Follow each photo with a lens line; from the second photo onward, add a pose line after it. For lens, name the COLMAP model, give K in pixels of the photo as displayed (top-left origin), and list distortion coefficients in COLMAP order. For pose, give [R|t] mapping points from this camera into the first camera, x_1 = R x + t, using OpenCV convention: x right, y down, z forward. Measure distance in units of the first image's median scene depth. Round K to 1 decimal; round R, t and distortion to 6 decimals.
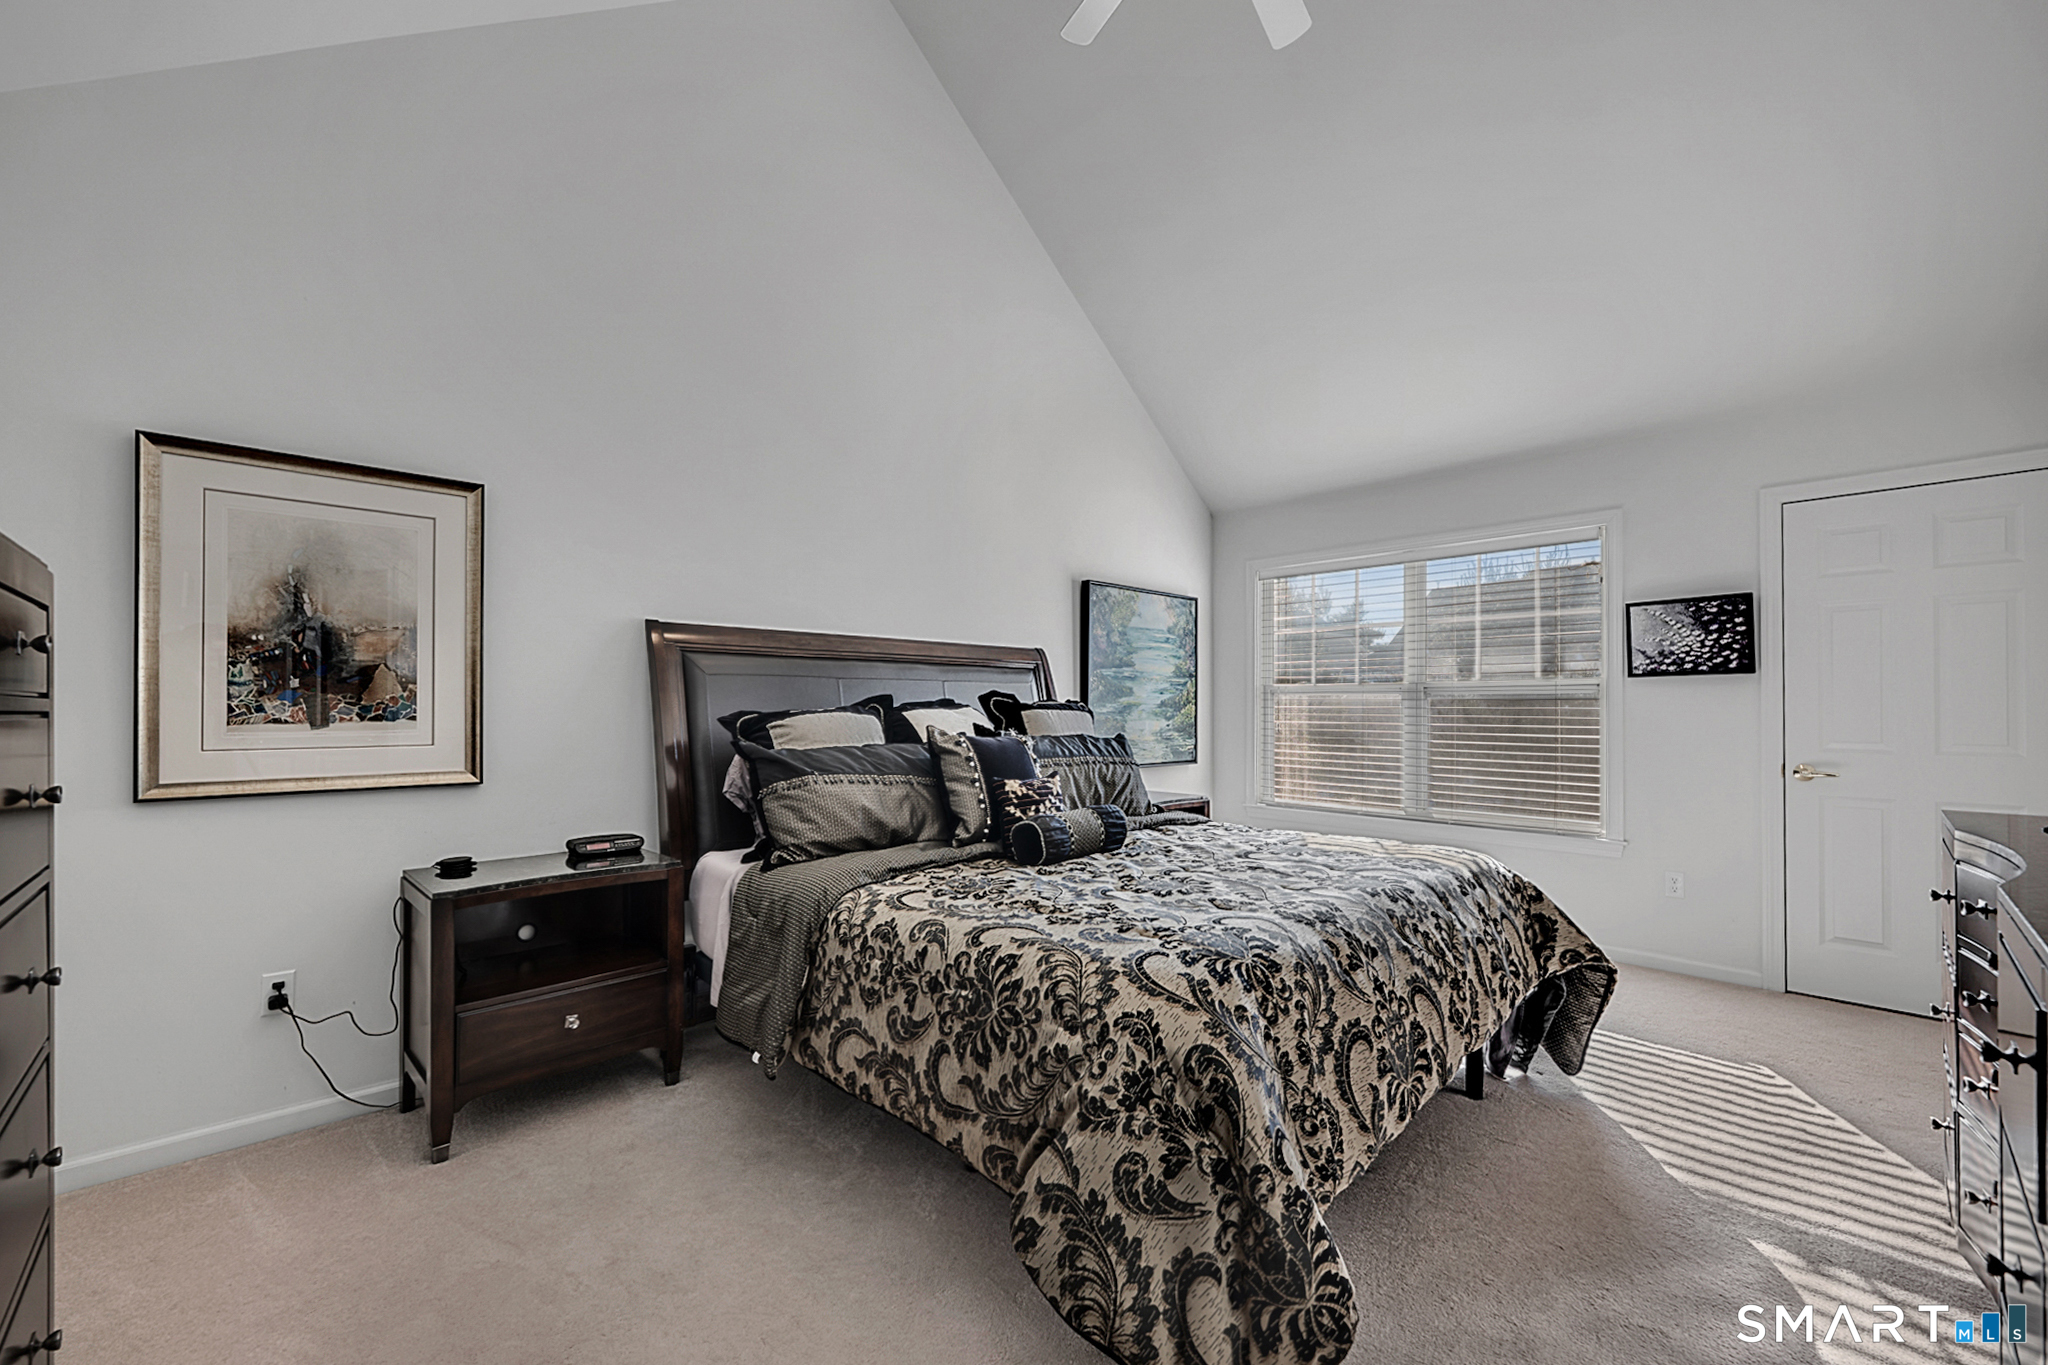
lens RADIAL K [[830.2, 0, 1020.3], [0, 830.2, 694.3], [0, 0, 1]] dist [-0.009208, 0.000453]
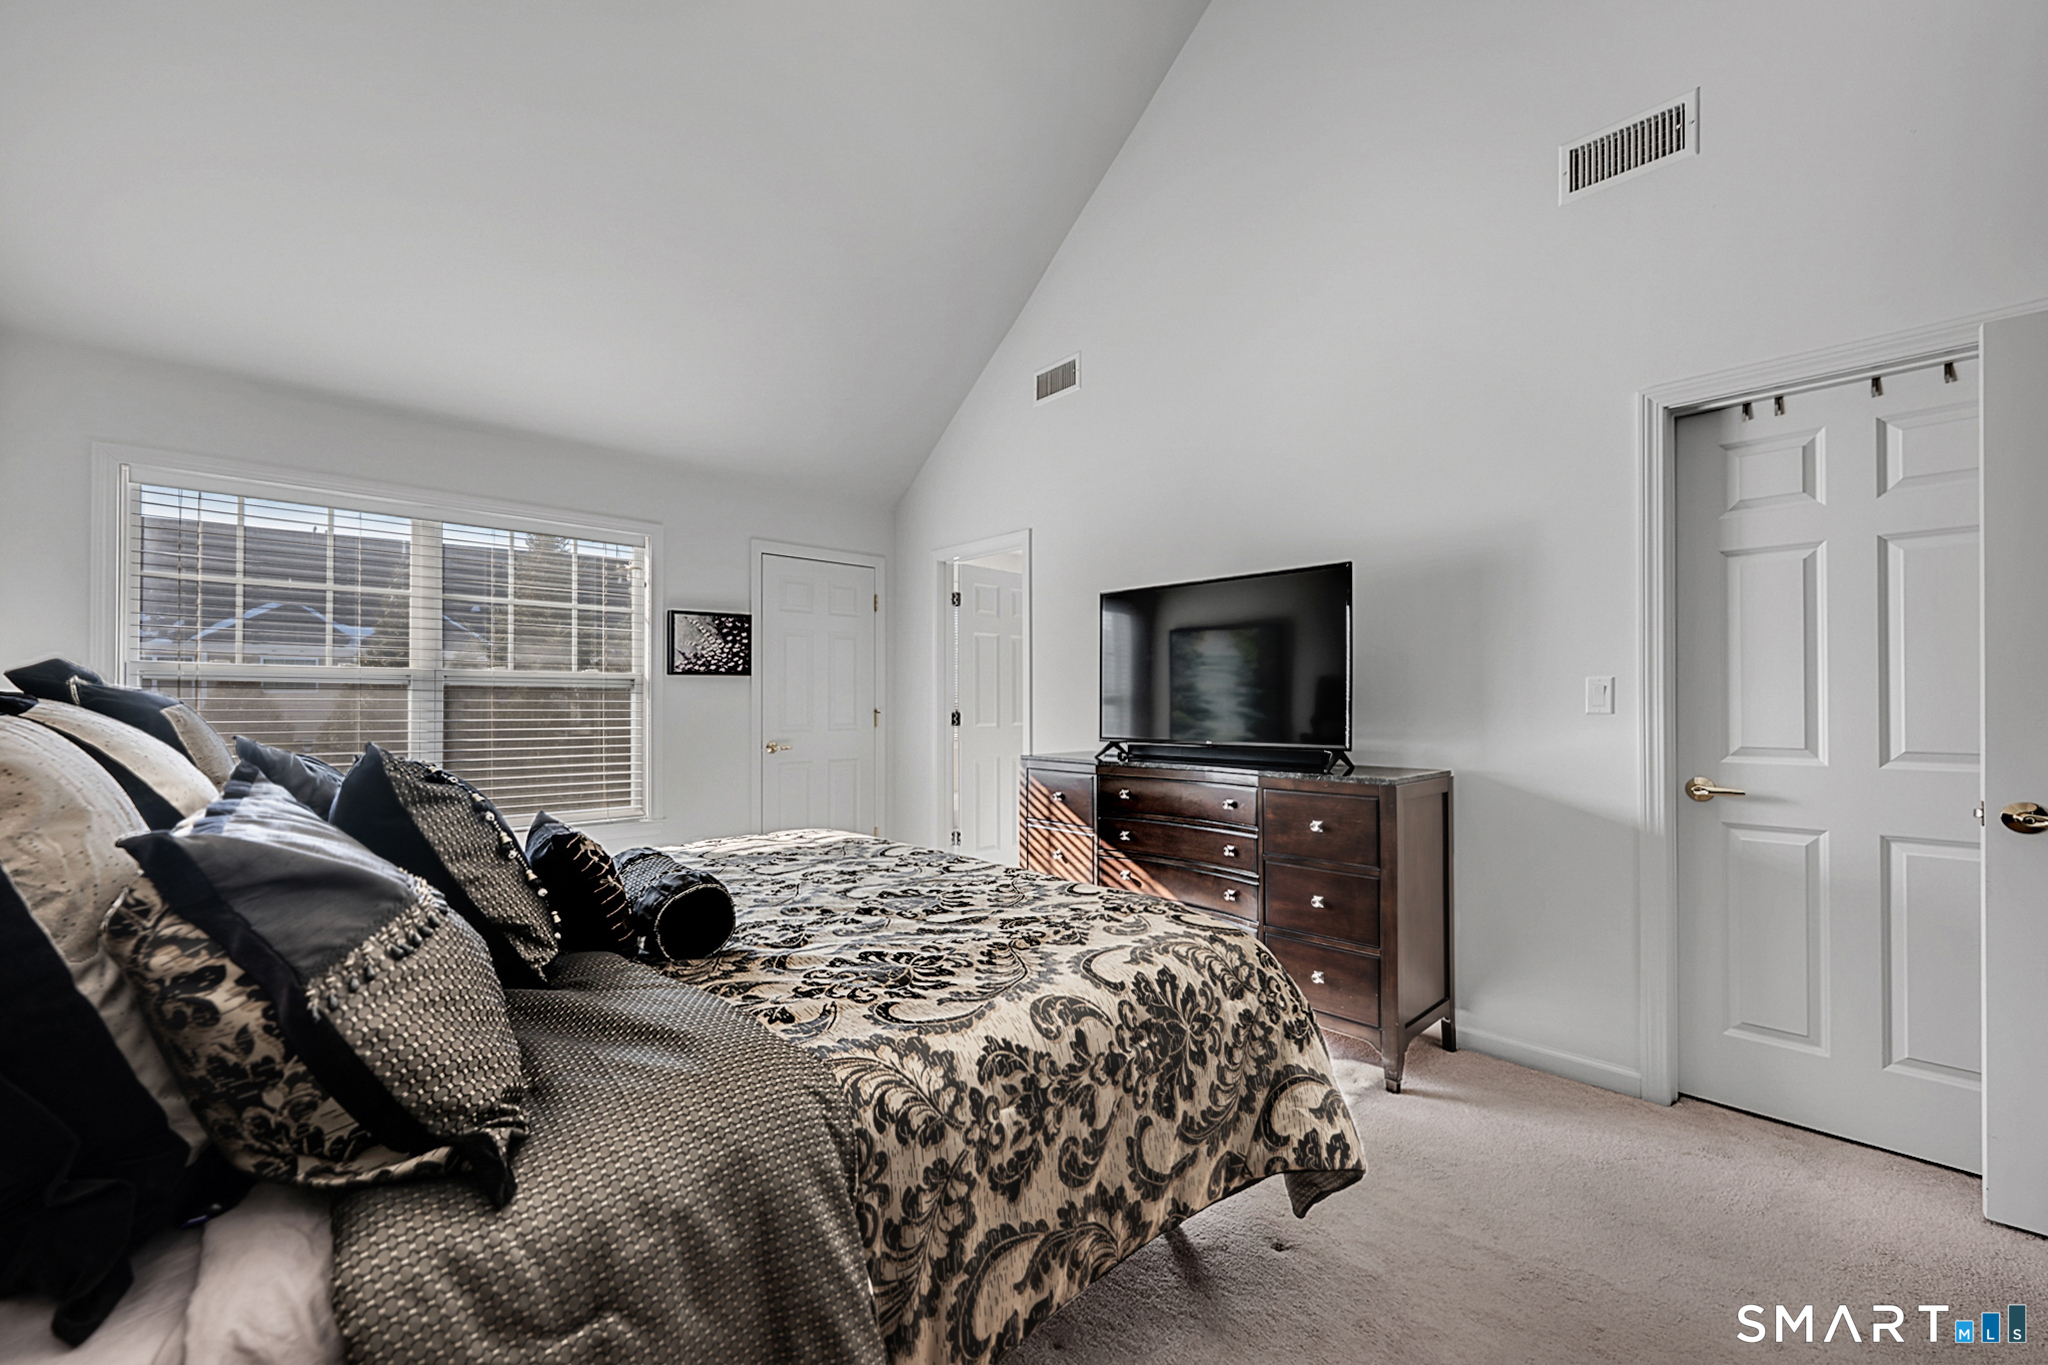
lens RADIAL K [[830.2, 0, 1020.3], [0, 830.2, 694.3], [0, 0, 1]] dist [-0.009208, 0.000453]
pose [[-0.015156, 0.011018, 0.999824, -0.798342], [-0.020337, 0.999729, -0.011325, 0.019027], [-0.999678, -0.020505, -0.014928, 1.012754]]
